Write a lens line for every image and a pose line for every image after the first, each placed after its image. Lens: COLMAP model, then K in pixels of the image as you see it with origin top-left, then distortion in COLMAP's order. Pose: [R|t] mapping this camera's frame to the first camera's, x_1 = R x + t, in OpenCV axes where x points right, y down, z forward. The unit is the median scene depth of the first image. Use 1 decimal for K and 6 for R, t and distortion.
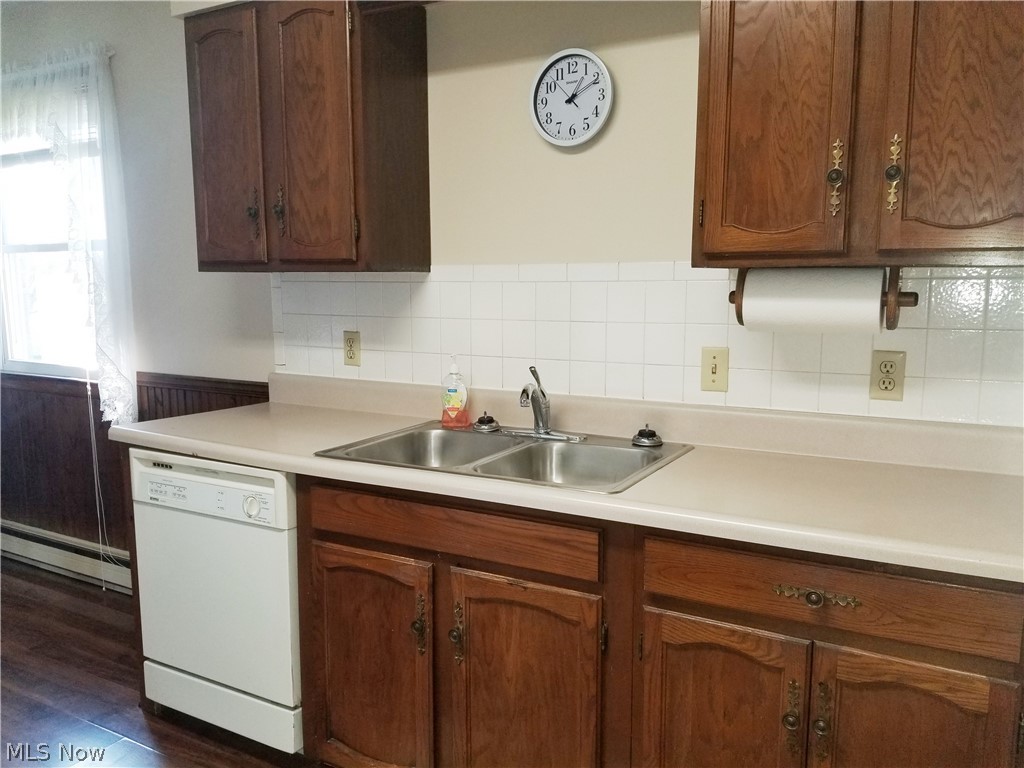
lens RADIAL K [[773.0, 0, 512.2], [0, 773.0, 396.1], [0, 0, 1]] dist [0.043126, -0.070375]
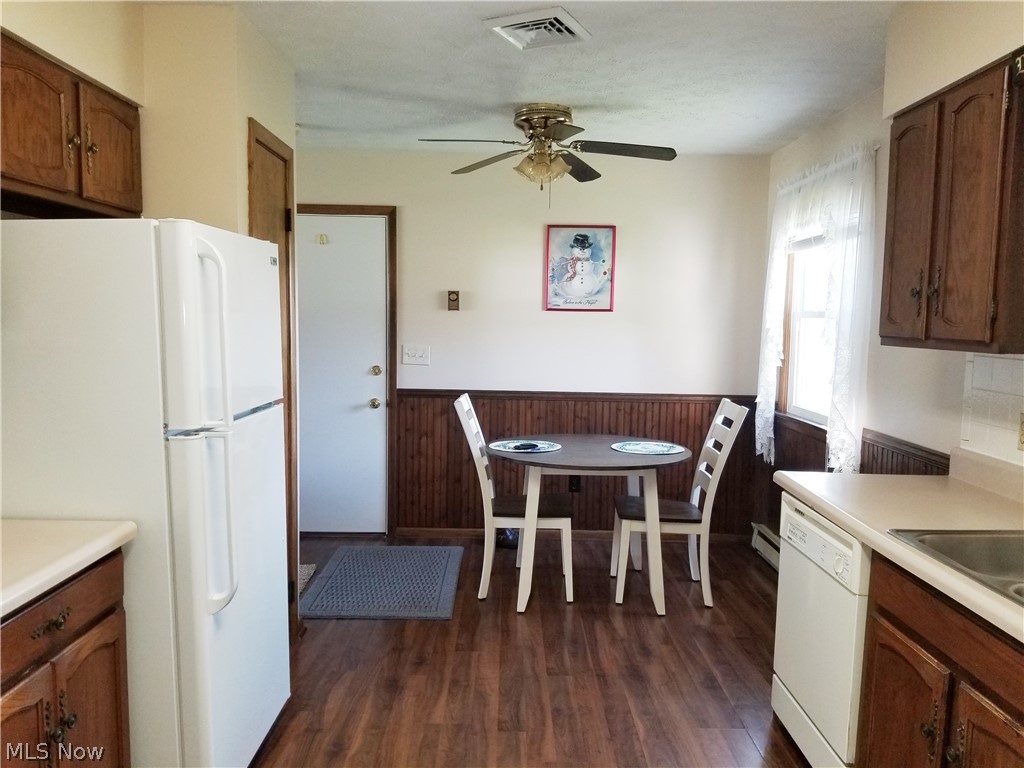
lens RADIAL K [[788.9, 0, 512.0], [0, 788.9, 384.0], [0, 0, 1]] dist [0.003134, 0.005556]
pose [[0.487461, 0.075697, -0.869857, 0.357193], [-0.135584, 0.990713, 0.010234, -0.054702], [0.862554, 0.112950, 0.493197, 0.019259]]
